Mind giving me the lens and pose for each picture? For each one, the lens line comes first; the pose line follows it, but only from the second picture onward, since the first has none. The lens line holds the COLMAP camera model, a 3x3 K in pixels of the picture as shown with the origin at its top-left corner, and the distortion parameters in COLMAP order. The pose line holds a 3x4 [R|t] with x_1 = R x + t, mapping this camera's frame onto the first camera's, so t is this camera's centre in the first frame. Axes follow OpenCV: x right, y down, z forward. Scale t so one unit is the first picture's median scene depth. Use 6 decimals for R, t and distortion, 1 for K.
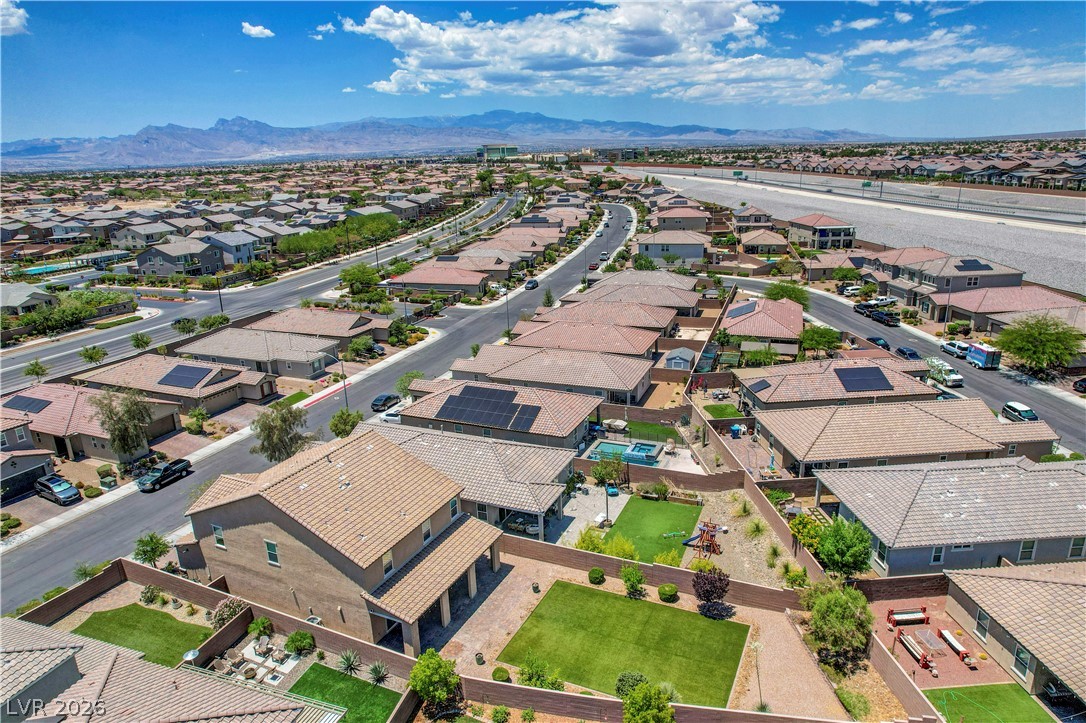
lens RADIAL K [[695.9, 0, 543.0], [0, 695.9, 361.5], [0, 0, 1]] dist [-0.078185, 0.071835]
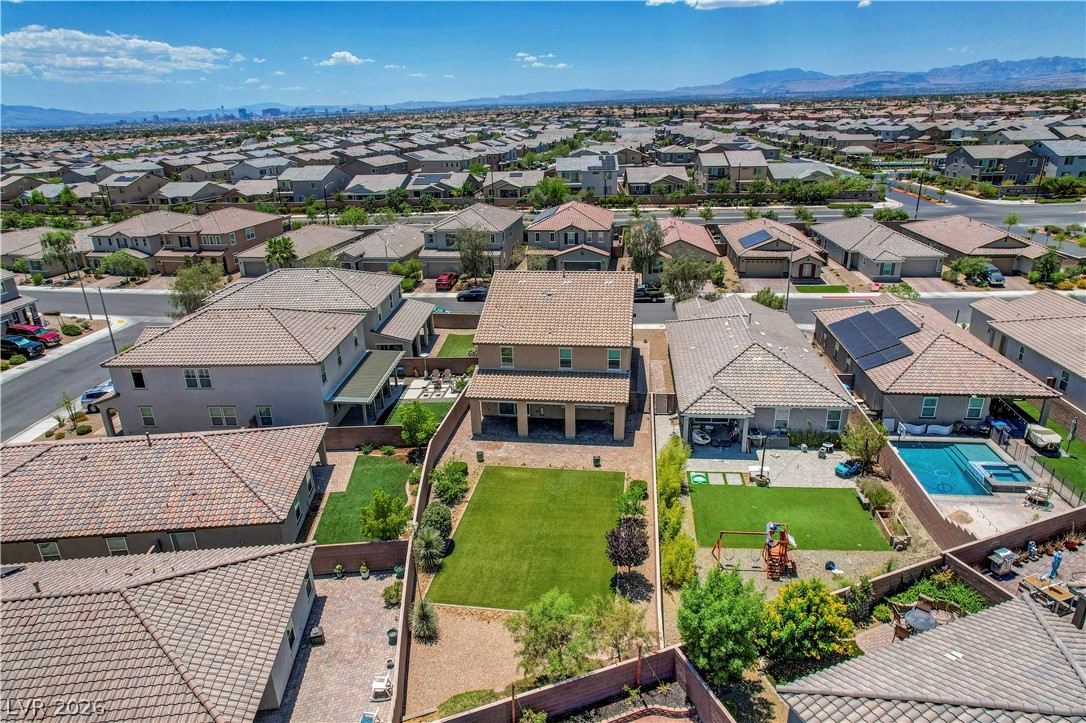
lens RADIAL K [[695.9, 0, 543.0], [0, 695.9, 361.5], [0, 0, 1]] dist [-0.078185, 0.071835]
pose [[0.309472, 0.359478, -0.880343, 0.481438], [-0.258438, 0.922739, 0.285940, -0.029331], [0.915116, 0.139024, 0.378465, 0.363521]]
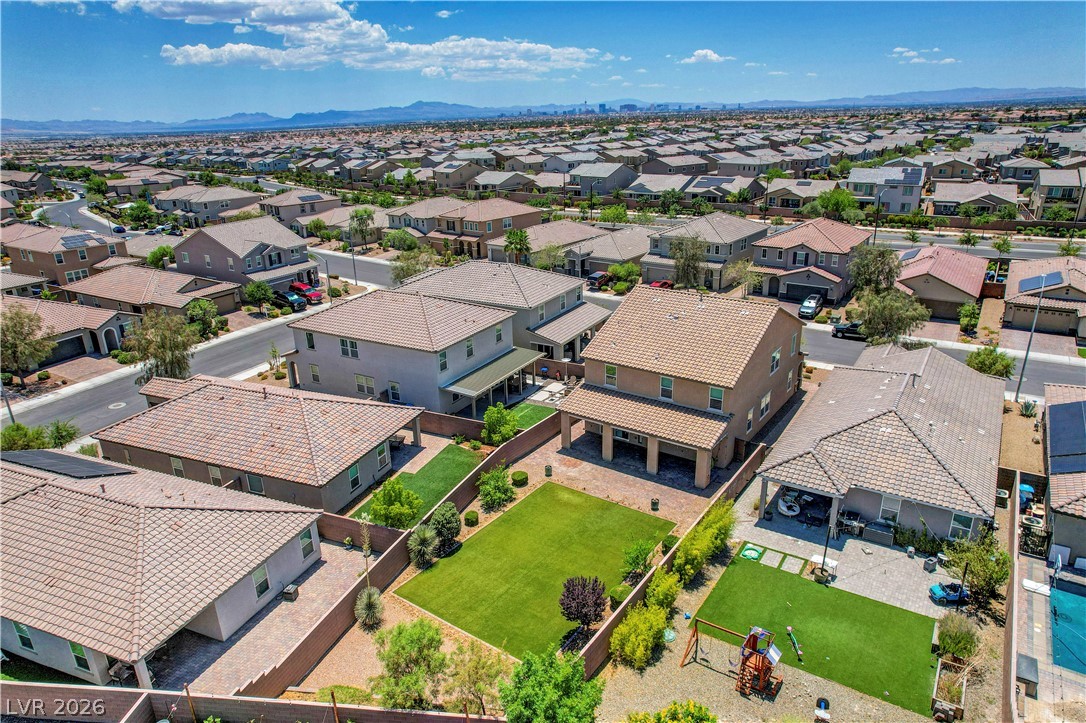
lens RADIAL K [[695.9, 0, 543.0], [0, 695.9, 361.5], [0, 0, 1]] dist [-0.078185, 0.071835]
pose [[-0.157751, 0.374771, -0.913598, 0.472600], [-0.255162, 0.878291, 0.404347, -0.091264], [0.953943, 0.296901, -0.042924, 0.555313]]
